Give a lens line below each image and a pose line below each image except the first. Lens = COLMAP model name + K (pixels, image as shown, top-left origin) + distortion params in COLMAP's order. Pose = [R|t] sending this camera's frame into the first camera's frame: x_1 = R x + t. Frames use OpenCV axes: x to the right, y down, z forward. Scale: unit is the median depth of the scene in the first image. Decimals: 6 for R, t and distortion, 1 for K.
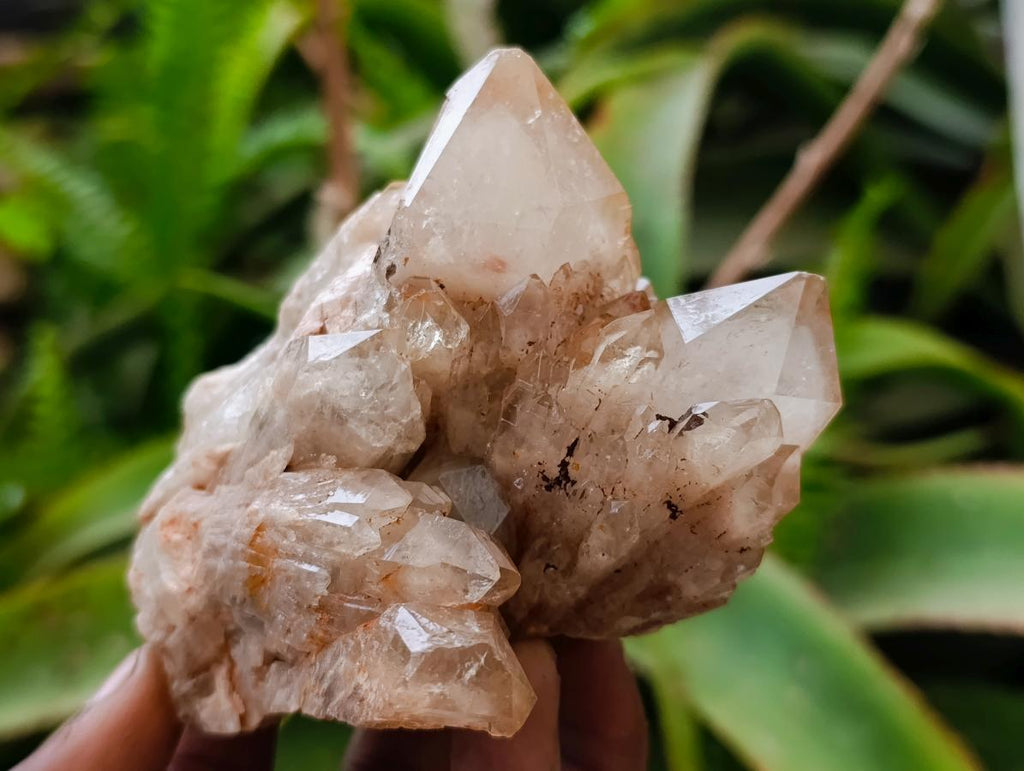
lens RADIAL K [[1437.9, 0, 512.0], [0, 1437.9, 385.5], [0, 0, 1]] dist [0.281612, -1.549493]
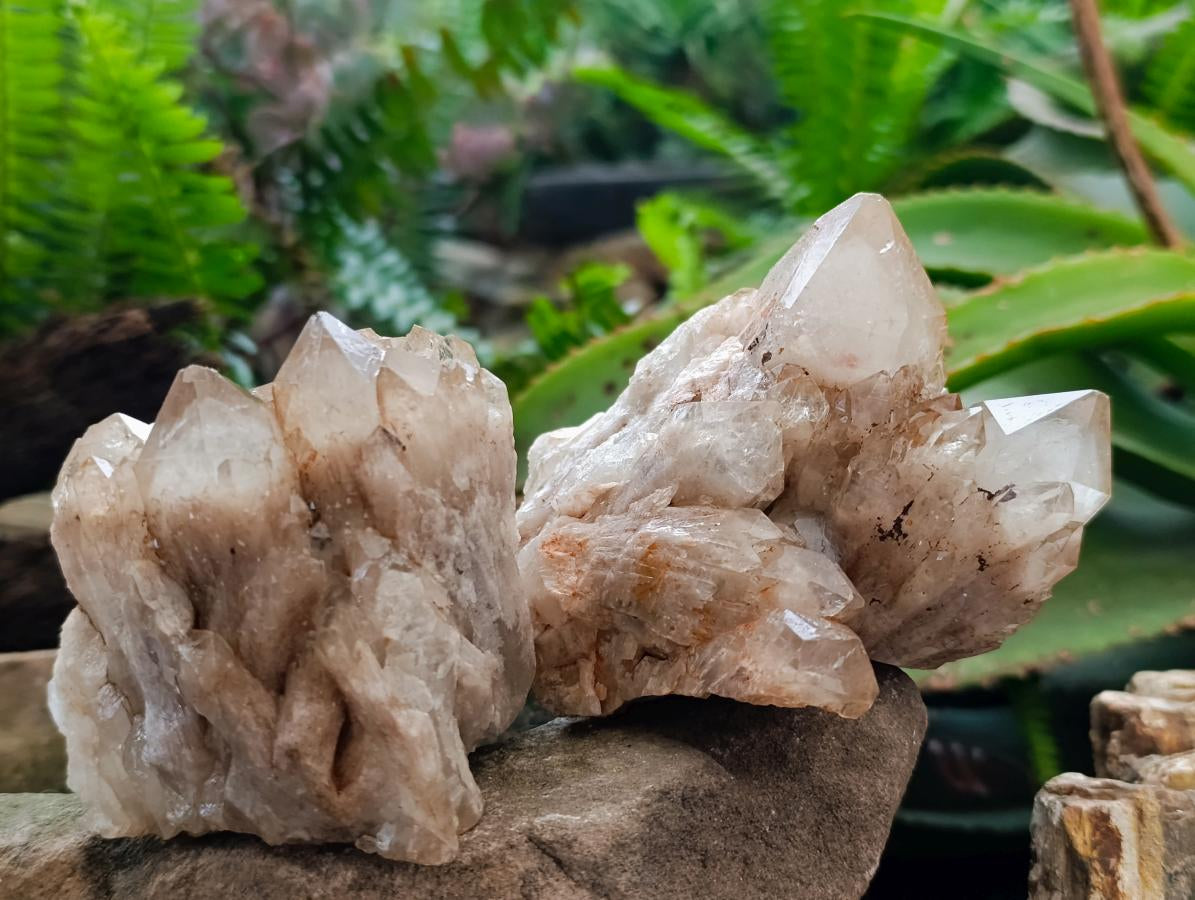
lens RADIAL K [[1678.1, 0, 597.5], [0, 1678.1, 450.0], [0, 0, 1]] dist [0.281612, -1.549493]
pose [[0.992736, 0.102137, 0.063580, -0.323303], [-0.098912, 0.993739, -0.051963, 0.094837], [-0.068489, 0.045297, 0.996623, -0.470384]]
